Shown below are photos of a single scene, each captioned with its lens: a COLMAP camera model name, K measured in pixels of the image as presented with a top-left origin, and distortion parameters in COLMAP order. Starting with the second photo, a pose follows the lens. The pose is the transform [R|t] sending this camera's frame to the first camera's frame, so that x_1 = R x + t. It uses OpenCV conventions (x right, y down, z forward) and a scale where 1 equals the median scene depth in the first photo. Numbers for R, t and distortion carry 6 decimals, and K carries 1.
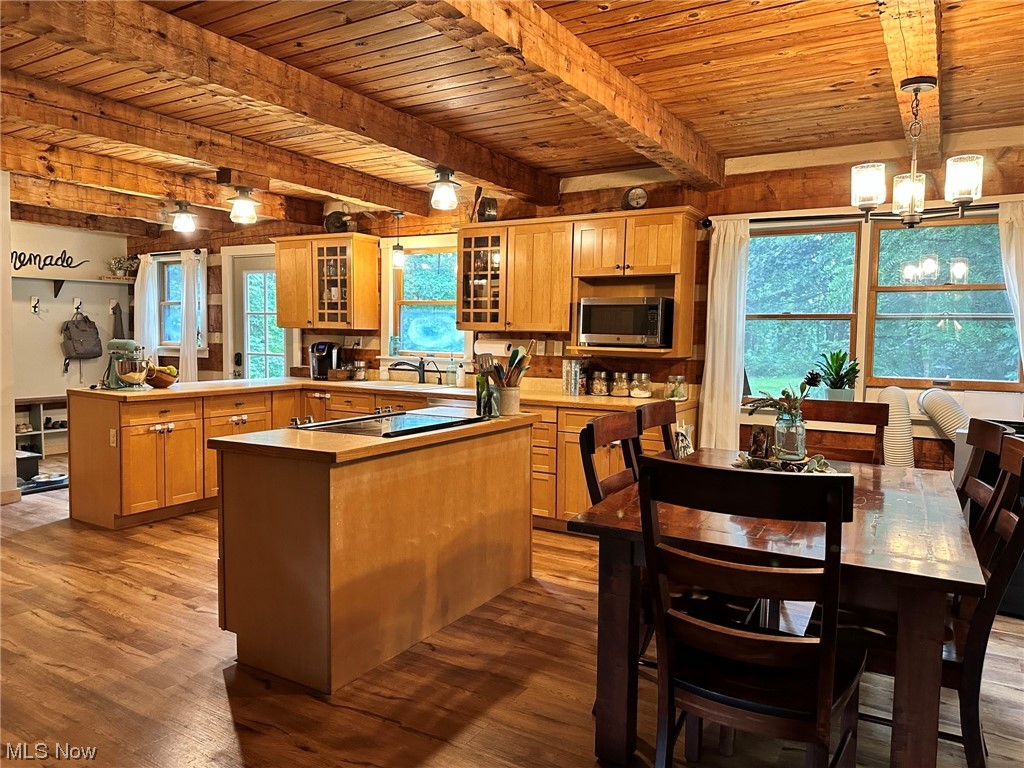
lens RADIAL K [[722.5, 0, 505.9], [0, 722.5, 381.6], [0, 0, 1]] dist [0.018752, -0.015589]
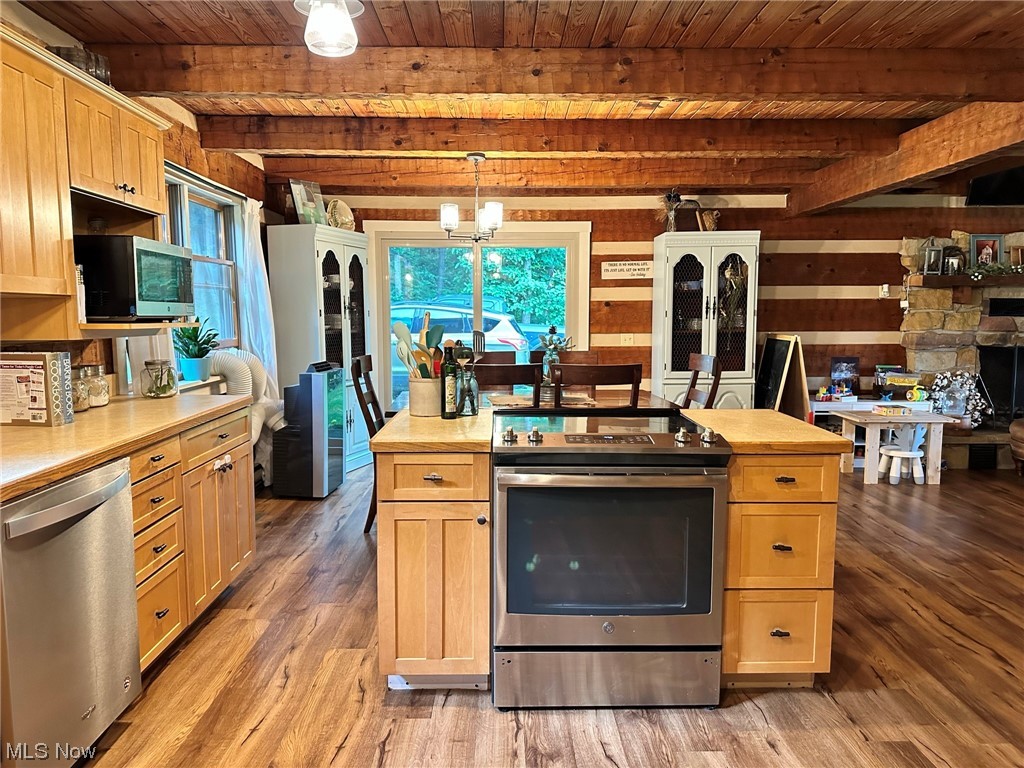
lens RADIAL K [[722.5, 0, 512.1], [0, 722.5, 388.1], [0, 0, 1]] dist [0.018752, -0.015589]
pose [[-0.537117, -0.105814, 0.836845, -0.599497], [0.048941, 0.986520, 0.156152, -0.085200], [-0.842087, 0.124828, -0.524698, 1.188883]]
